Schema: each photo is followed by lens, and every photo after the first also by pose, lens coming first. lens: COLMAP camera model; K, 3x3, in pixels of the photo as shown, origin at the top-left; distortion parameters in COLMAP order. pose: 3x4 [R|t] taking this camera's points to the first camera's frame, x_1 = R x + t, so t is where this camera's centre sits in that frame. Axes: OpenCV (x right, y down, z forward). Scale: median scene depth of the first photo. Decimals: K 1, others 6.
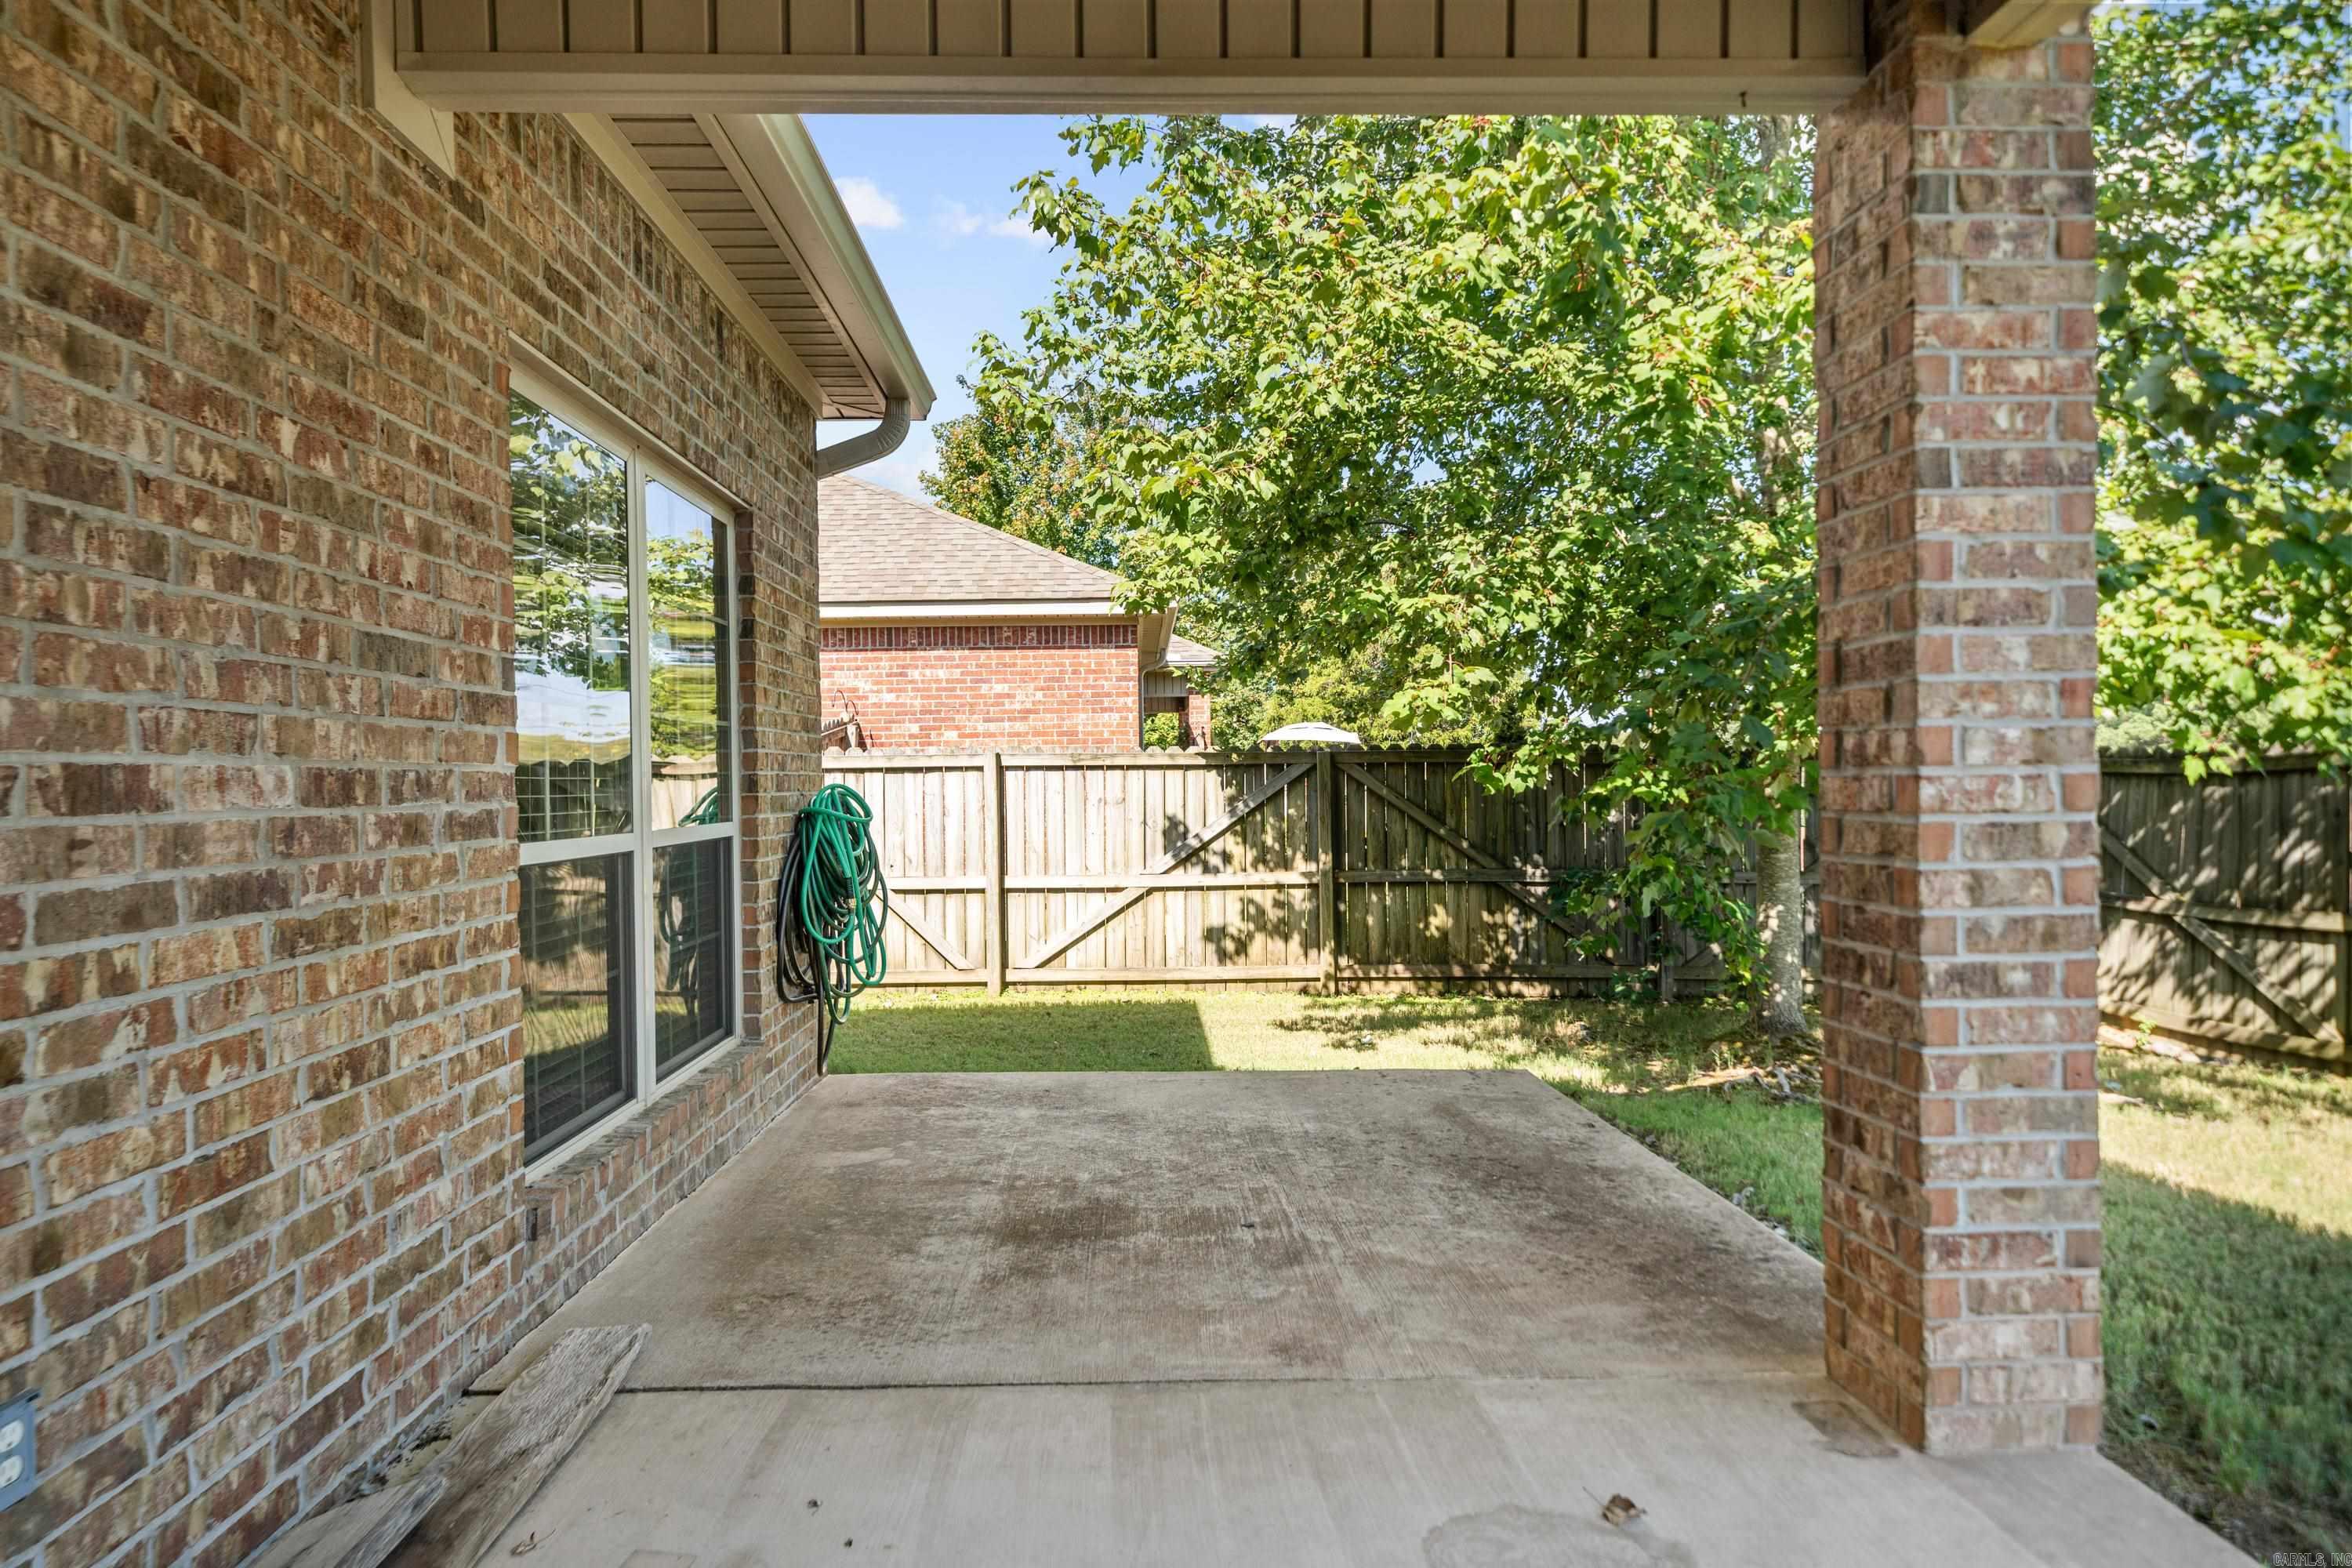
lens RADIAL K [[1385.5, 0, 1193.4], [0, 1385.5, 786.0], [0, 0, 1]] dist [0.009921, 0.001740]
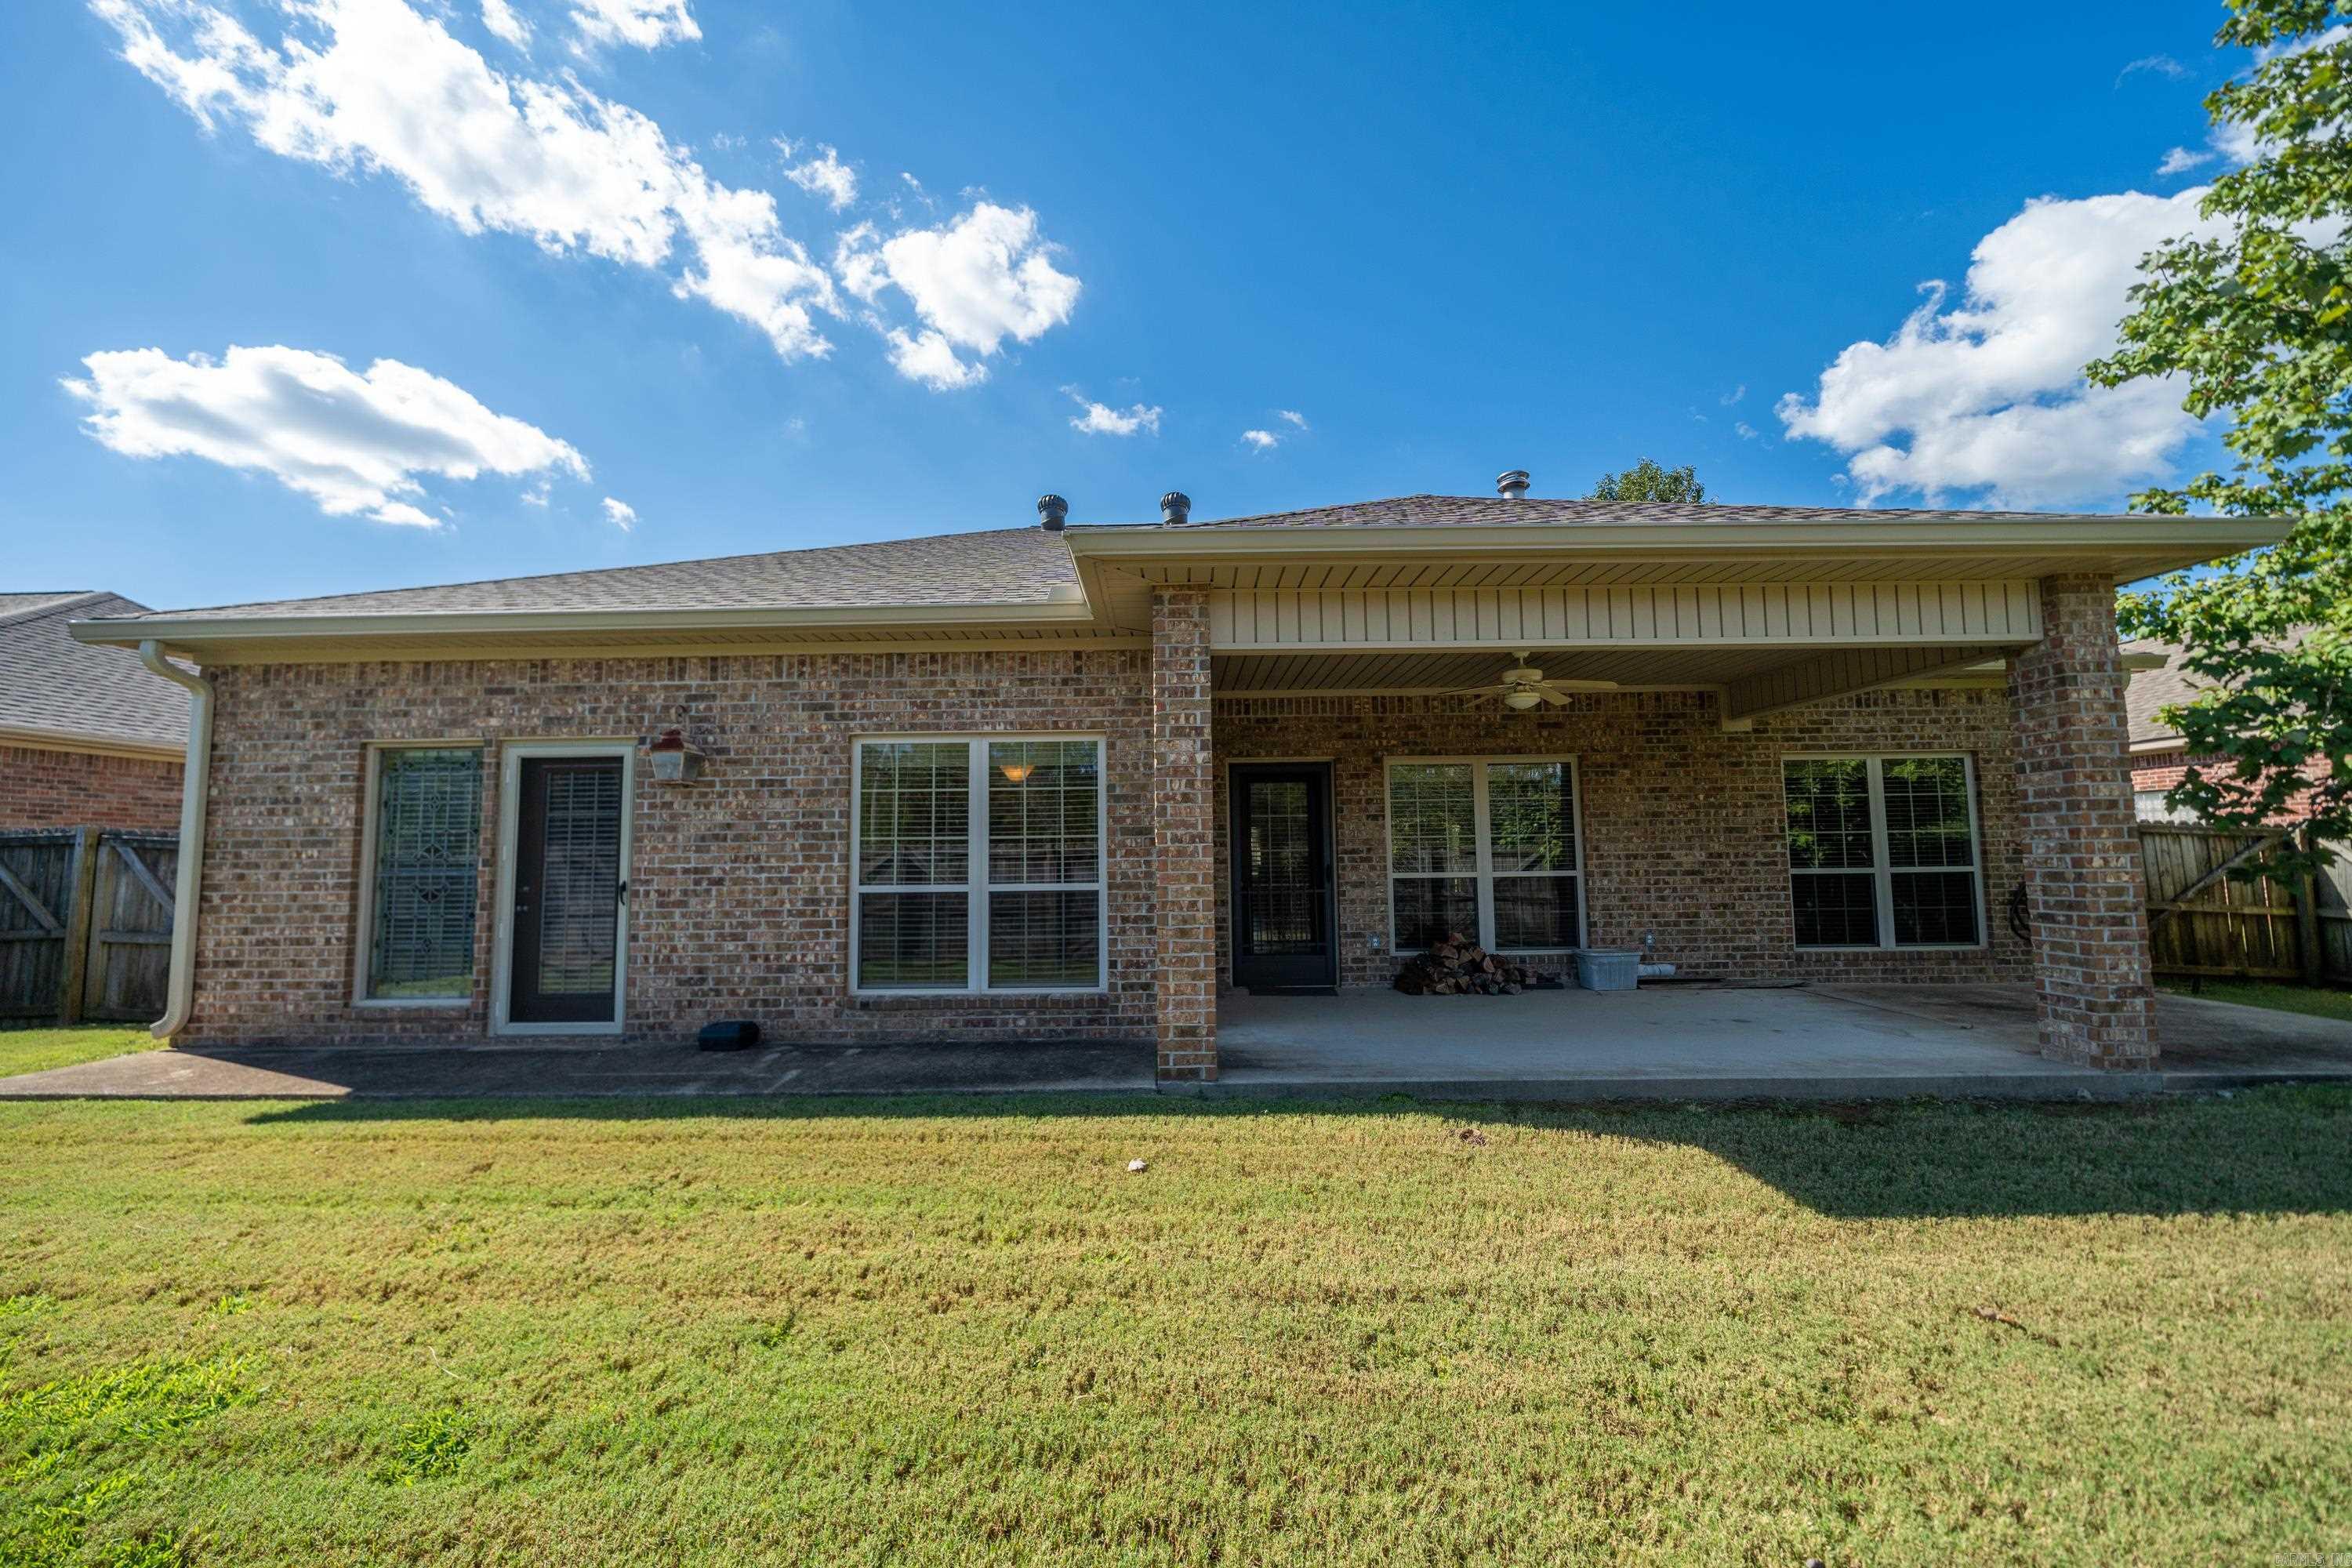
lens RADIAL K [[803.2, 0, 1173.4], [0, 803.2, 791.1], [0, 0, 1]] dist [0.001647, 0.000004]
pose [[-0.033669, -0.071020, -0.996906, 2.666450], [-0.005874, 0.997469, -0.070862, -0.016231], [0.999416, 0.003470, -0.034001, -1.074229]]
